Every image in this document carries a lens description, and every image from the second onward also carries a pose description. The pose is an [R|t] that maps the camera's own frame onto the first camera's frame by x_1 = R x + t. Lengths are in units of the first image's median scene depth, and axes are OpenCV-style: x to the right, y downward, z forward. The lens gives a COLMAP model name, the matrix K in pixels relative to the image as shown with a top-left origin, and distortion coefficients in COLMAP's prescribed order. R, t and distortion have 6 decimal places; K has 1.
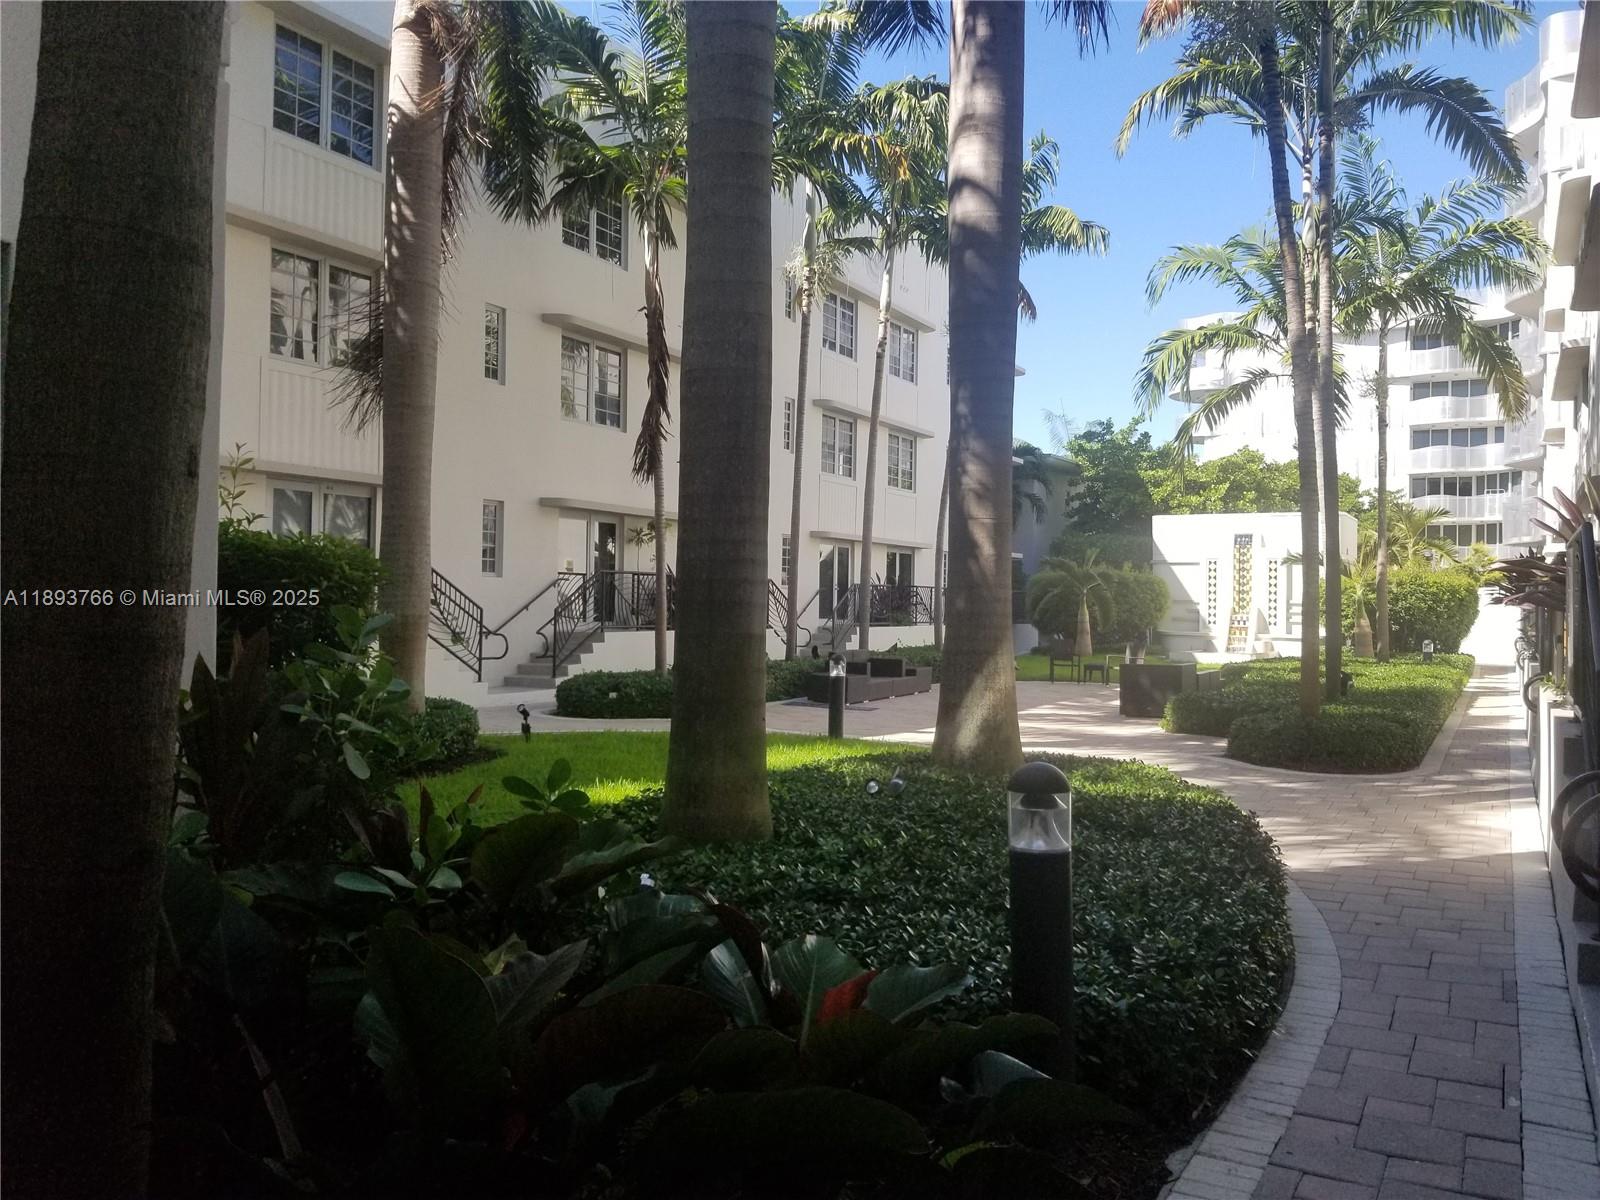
lens RADIAL K [[1231.3, 0, 787.1], [0, 1231.3, 594.5], [0, 0, 1]] dist [0.034923, -0.004703]
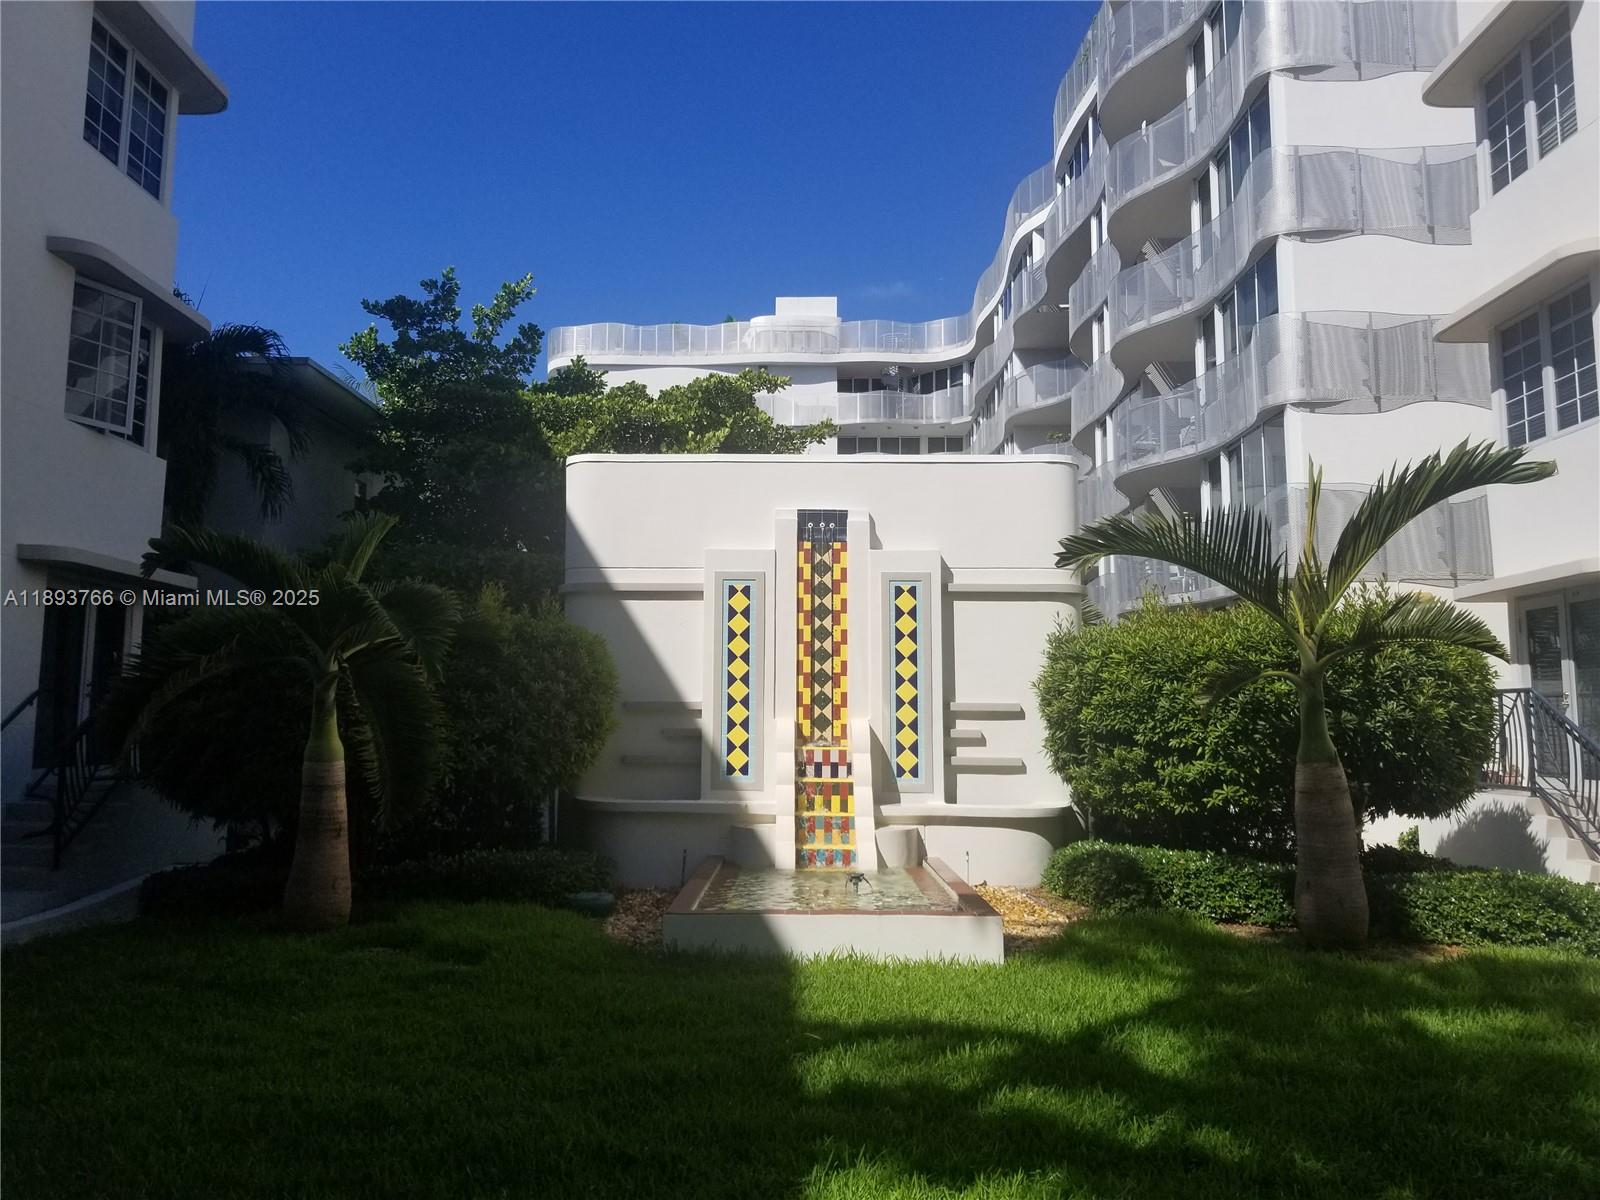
lens RADIAL K [[1231.3, 0, 788.6], [0, 1231.3, 589.9], [0, 0, 1]] dist [0.034923, -0.004703]
pose [[0.869340, 0.043803, 0.492270, 0.191133], [0.001935, 0.995755, -0.092022, 0.005087], [-0.494211, 0.080951, 0.865565, 0.706508]]
